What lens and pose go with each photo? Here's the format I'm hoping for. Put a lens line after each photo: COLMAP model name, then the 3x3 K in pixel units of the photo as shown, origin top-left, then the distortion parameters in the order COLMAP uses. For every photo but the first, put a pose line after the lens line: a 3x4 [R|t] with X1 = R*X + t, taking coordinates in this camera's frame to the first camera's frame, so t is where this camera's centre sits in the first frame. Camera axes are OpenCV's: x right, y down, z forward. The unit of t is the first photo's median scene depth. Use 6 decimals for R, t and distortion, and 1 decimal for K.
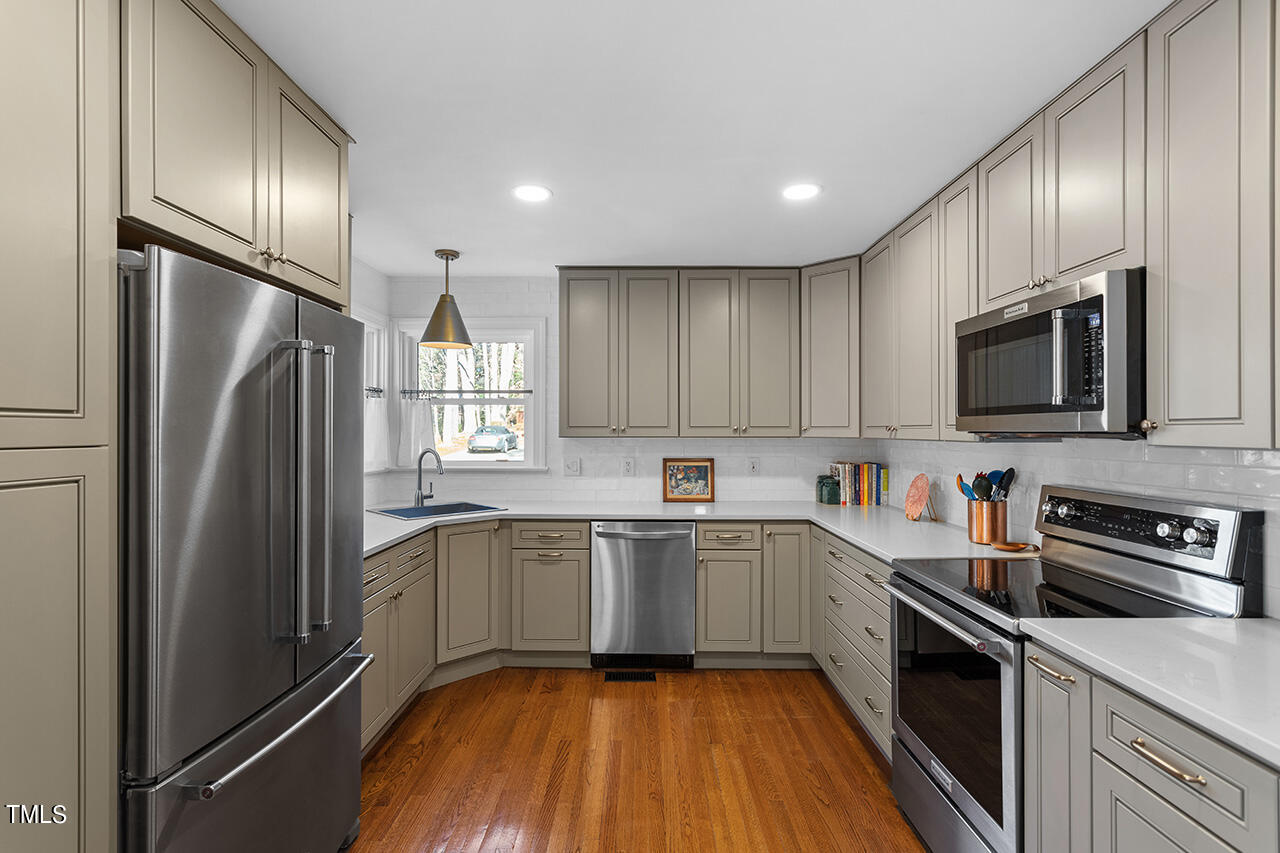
lens RADIAL K [[618.8, 0, 643.4], [0, 618.8, 425.5], [0, 0, 1]] dist [-0.002289, 0.002319]
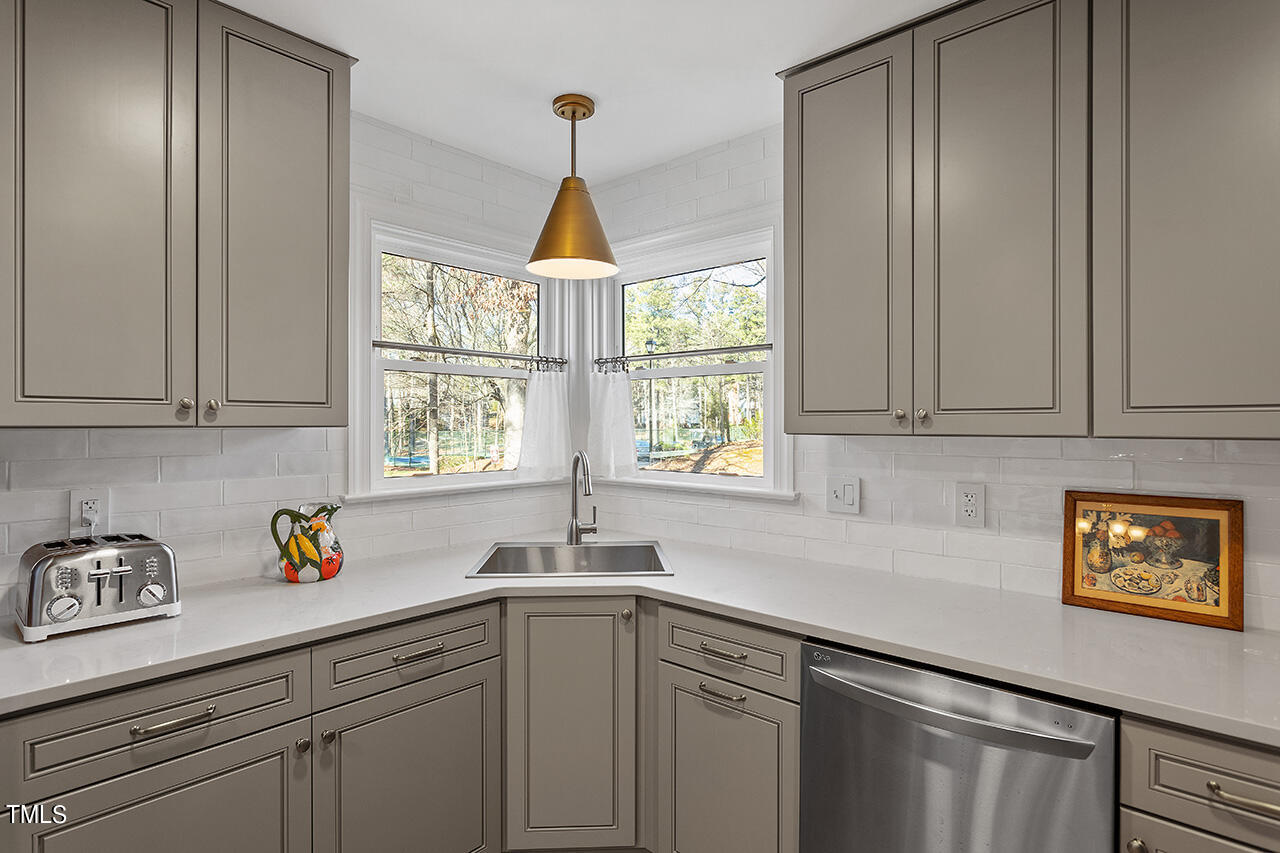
lens RADIAL K [[646.1, 0, 640.2], [0, 646.1, 422.5], [0, 0, 1]] dist [-0.010718, 0.002140]
pose [[0.742056, -0.000750, -0.670338, 0.120928], [0.006848, 0.999956, 0.006463, 0.006797], [0.670303, -0.009386, 0.742028, 0.602860]]
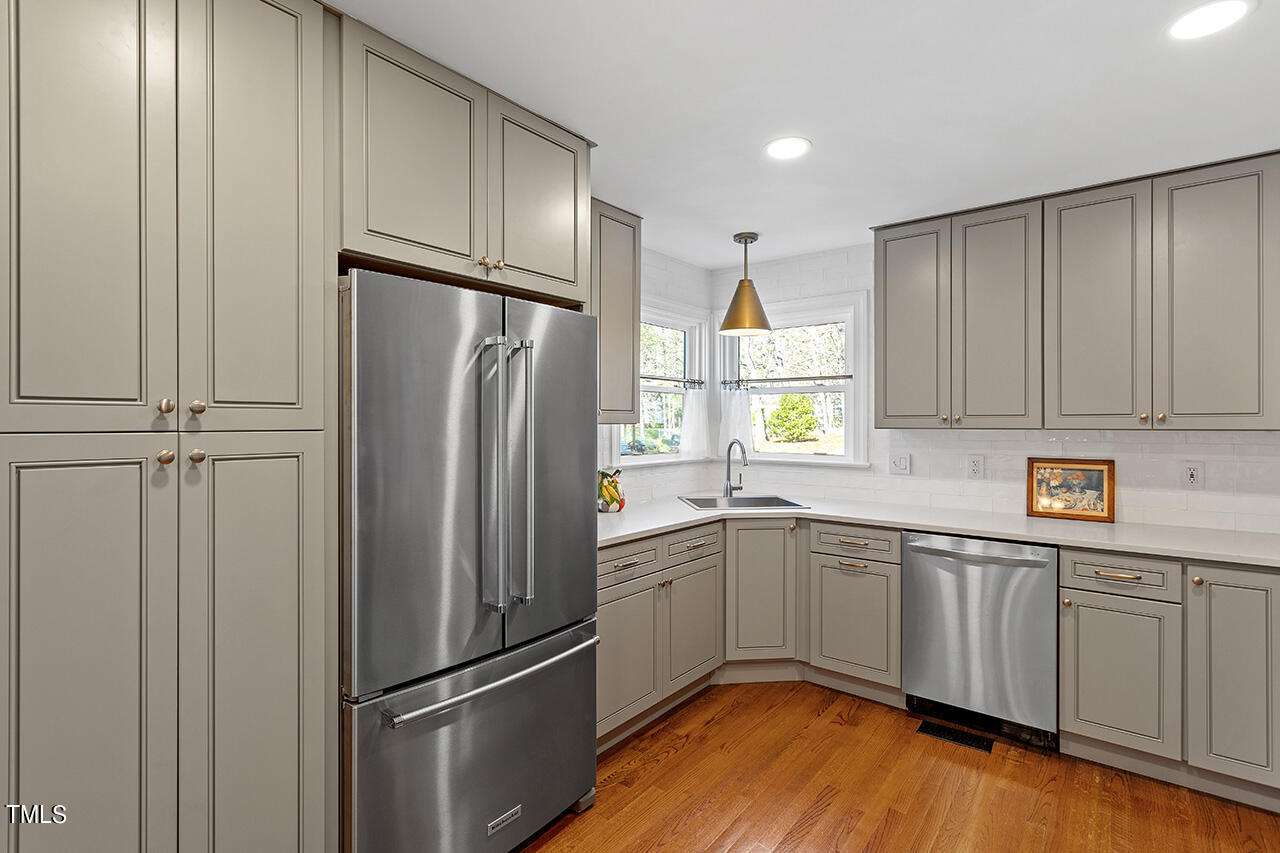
lens RADIAL K [[618.8, 0, 629.4], [0, 618.8, 419.8], [0, 0, 1]] dist [-0.002289, 0.002319]
pose [[0.778031, -0.003396, -0.628217, 0.146959], [0.005333, 0.999985, 0.001200, 0.004701], [0.628203, -0.004285, 0.778037, 0.134287]]
